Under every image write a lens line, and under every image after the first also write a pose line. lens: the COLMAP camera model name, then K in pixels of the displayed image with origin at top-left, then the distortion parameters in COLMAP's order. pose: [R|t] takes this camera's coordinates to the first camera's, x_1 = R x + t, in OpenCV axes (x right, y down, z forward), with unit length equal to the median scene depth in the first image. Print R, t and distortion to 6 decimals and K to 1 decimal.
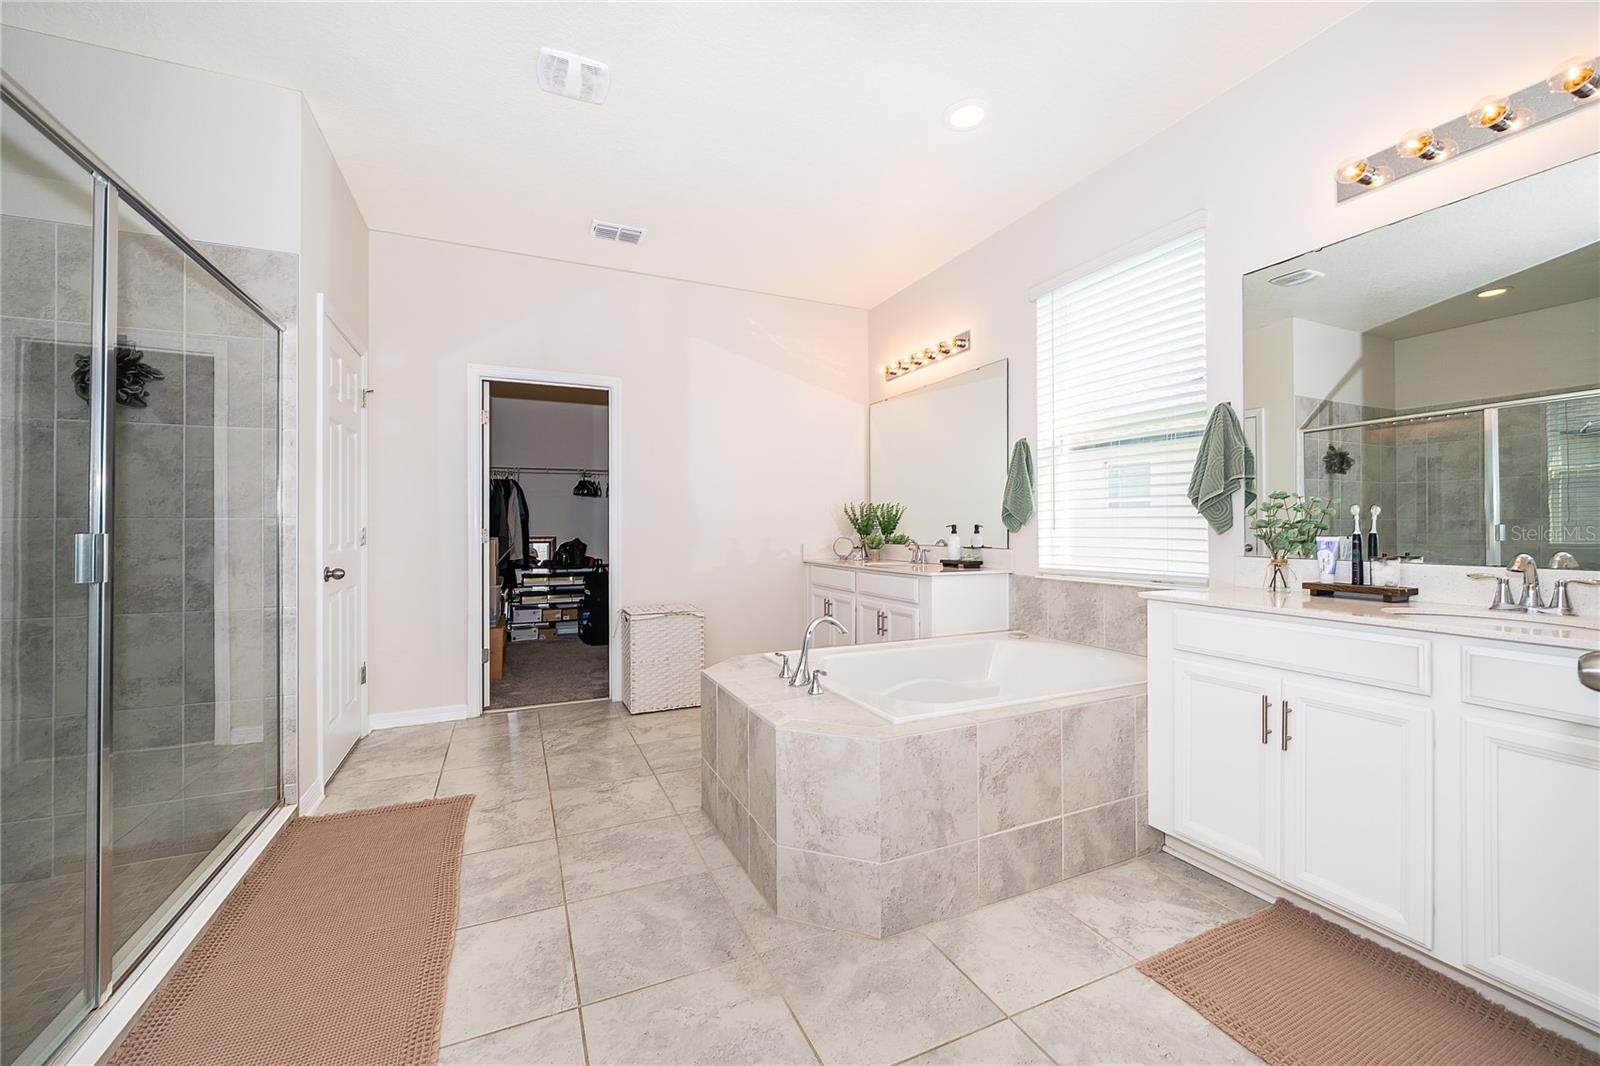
lens RADIAL K [[624.9, 0, 797.8], [0, 624.9, 526.0], [0, 0, 1]] dist [-0.002440, 0.000000]
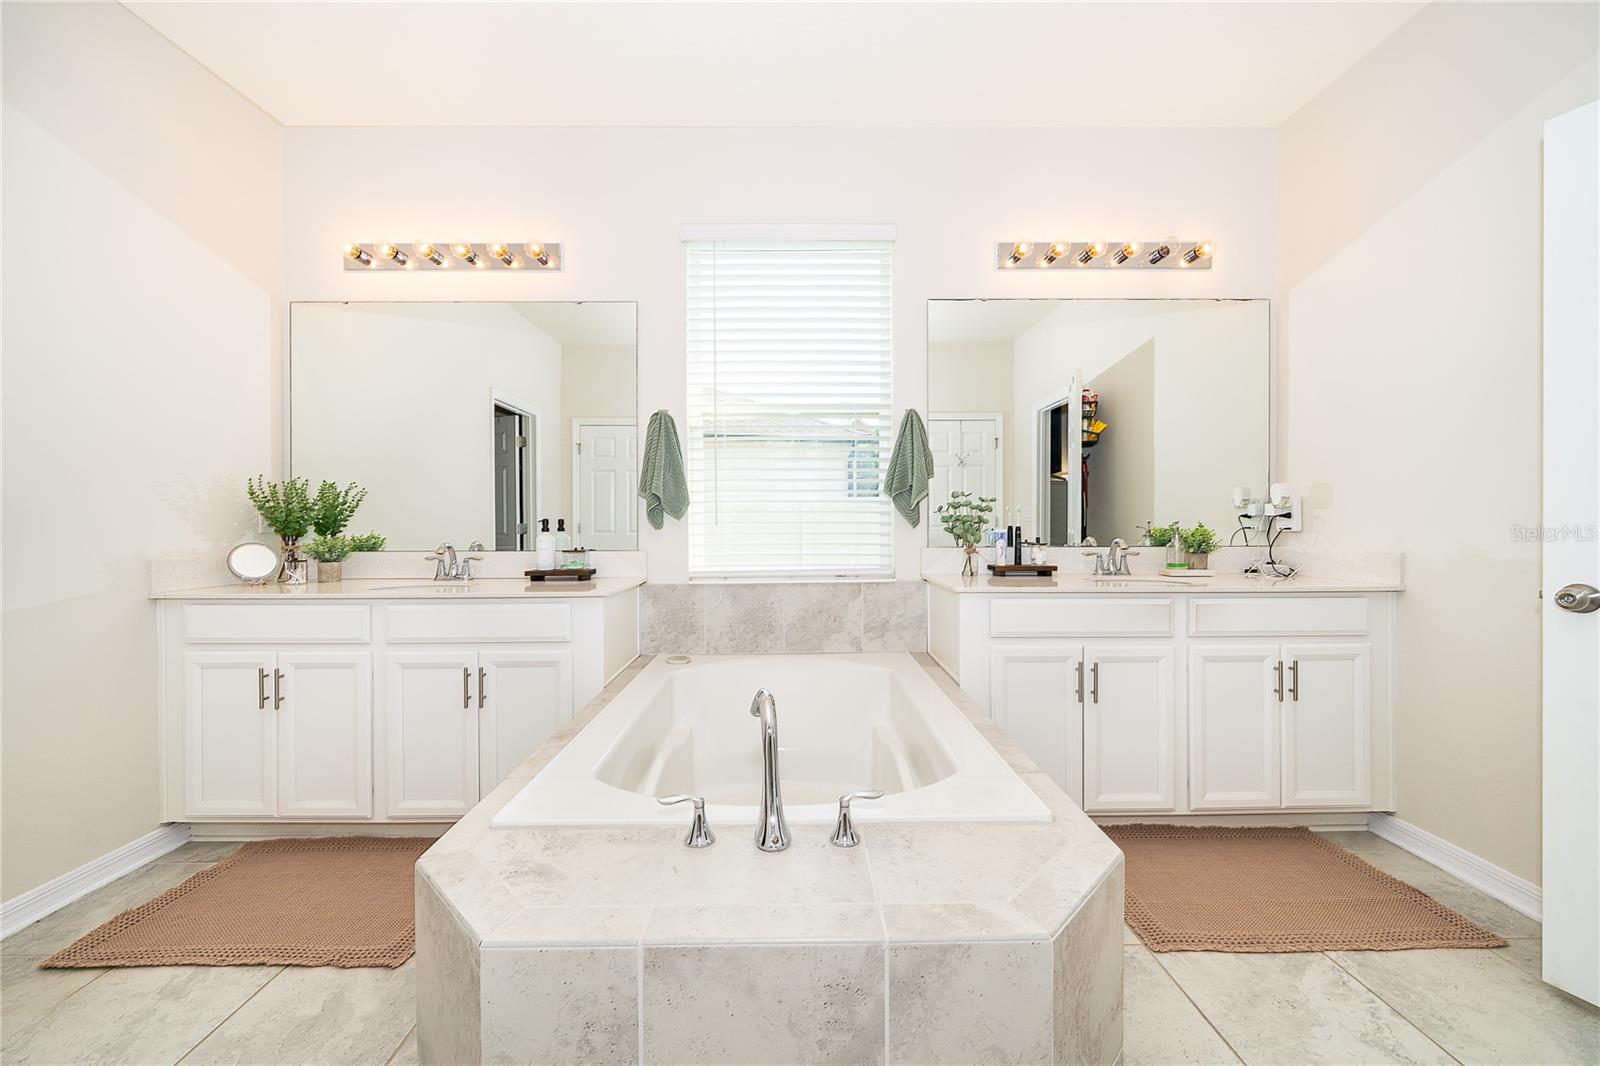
lens RADIAL K [[588.1, 0, 800.4], [0, 588.1, 532.4], [0, 0, 1]] dist [-0.006772, -0.000013]
pose [[0.405894, -0.012471, 0.913835, -0.250532], [0.000187, 0.999908, 0.013563, 0.004629], [-0.913920, -0.005334, 0.405859, 0.534860]]
